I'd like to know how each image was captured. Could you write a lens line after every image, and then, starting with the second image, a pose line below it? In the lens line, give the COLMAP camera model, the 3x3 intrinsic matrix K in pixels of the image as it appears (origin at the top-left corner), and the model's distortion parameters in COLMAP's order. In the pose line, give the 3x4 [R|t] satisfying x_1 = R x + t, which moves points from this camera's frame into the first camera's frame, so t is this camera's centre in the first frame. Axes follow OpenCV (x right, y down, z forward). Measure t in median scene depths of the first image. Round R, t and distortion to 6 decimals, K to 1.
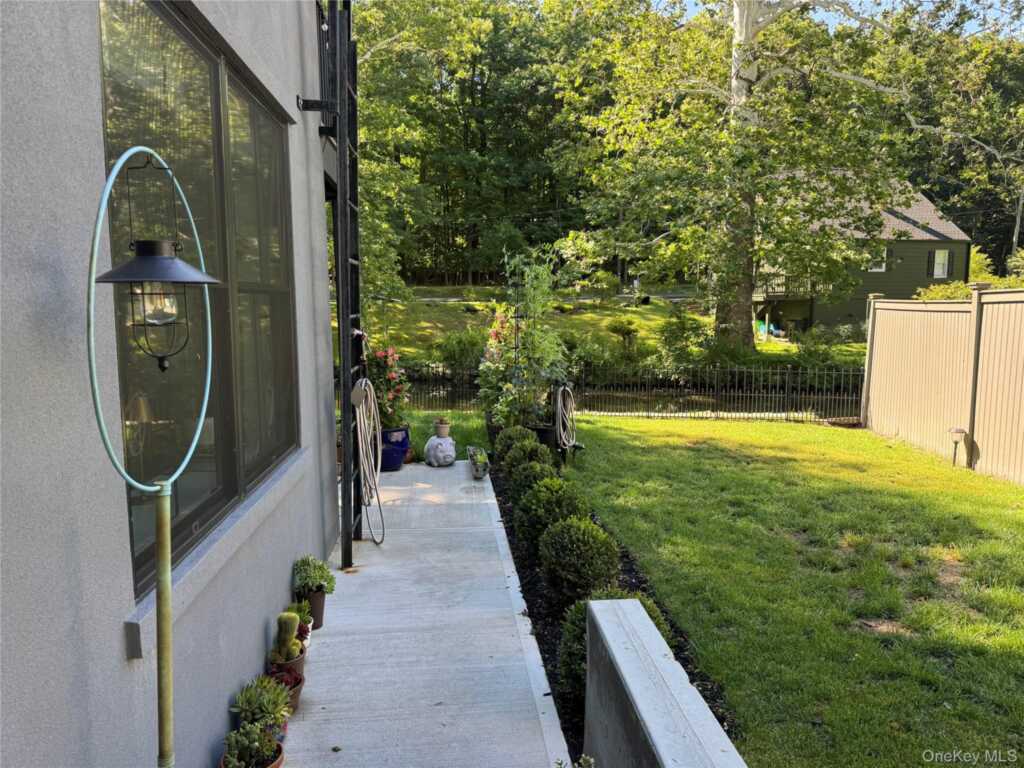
lens RADIAL K [[700.2, 0, 512.0], [0, 700.2, 384.0], [0, 0, 1]] dist [0.099947, -0.000565]
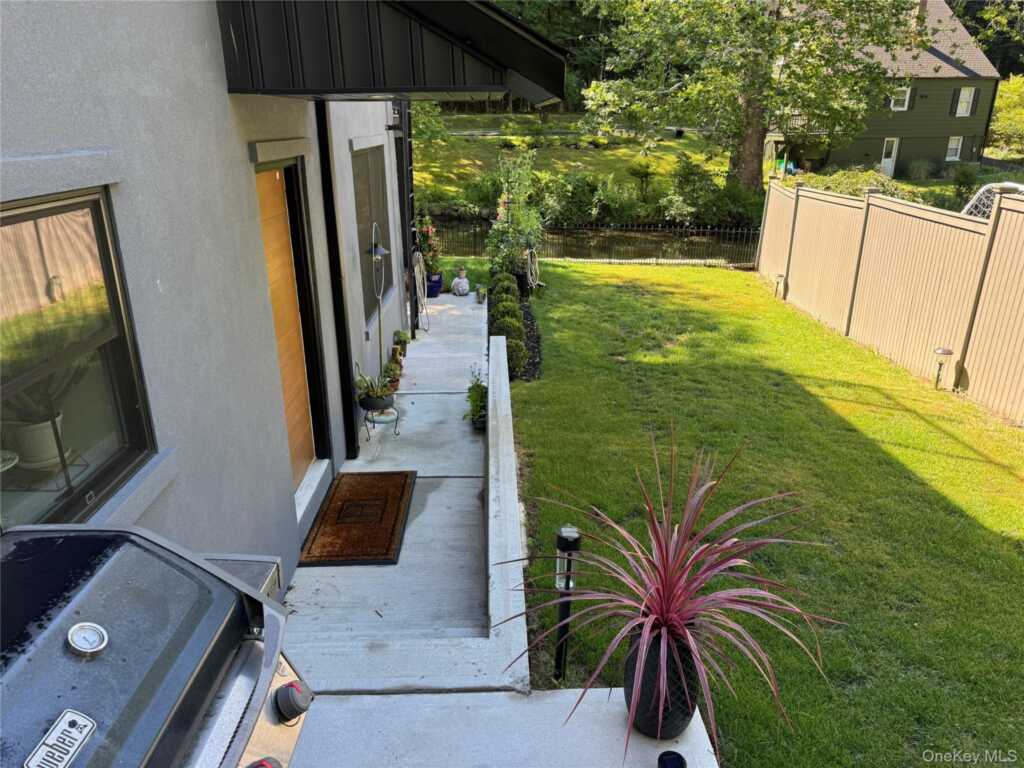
lens RADIAL K [[713.8, 0, 512.0], [0, 713.8, 384.0], [0, 0, 1]] dist [0.098545, -0.135183]
pose [[0.997754, 0.021982, -0.063271, 0.139768], [-0.006410, 0.971615, 0.236482, -0.087532], [0.066674, -0.235546, 0.969574, -0.748561]]
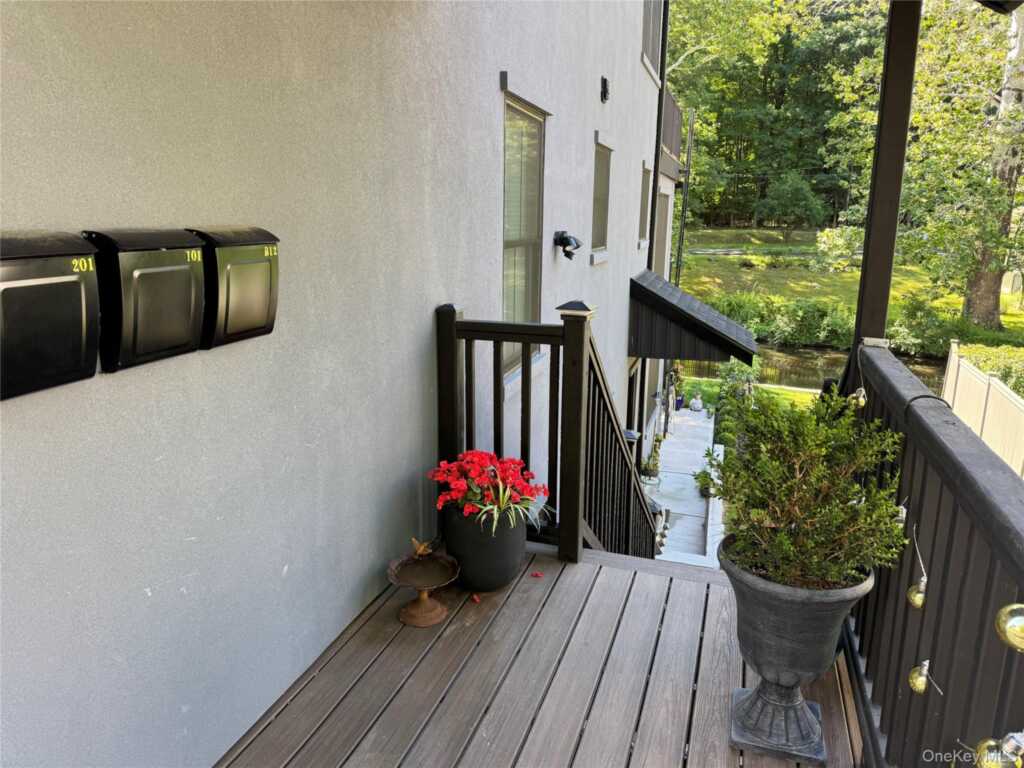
lens RADIAL K [[713.8, 0, 512.0], [0, 713.8, 384.0], [0, 0, 1]] dist [0.098545, -0.135183]
pose [[0.925784, 0.097941, -0.365145, 0.219710], [-0.053308, 0.990028, 0.130395, -0.278391], [0.374274, -0.101253, 0.921774, -1.617326]]
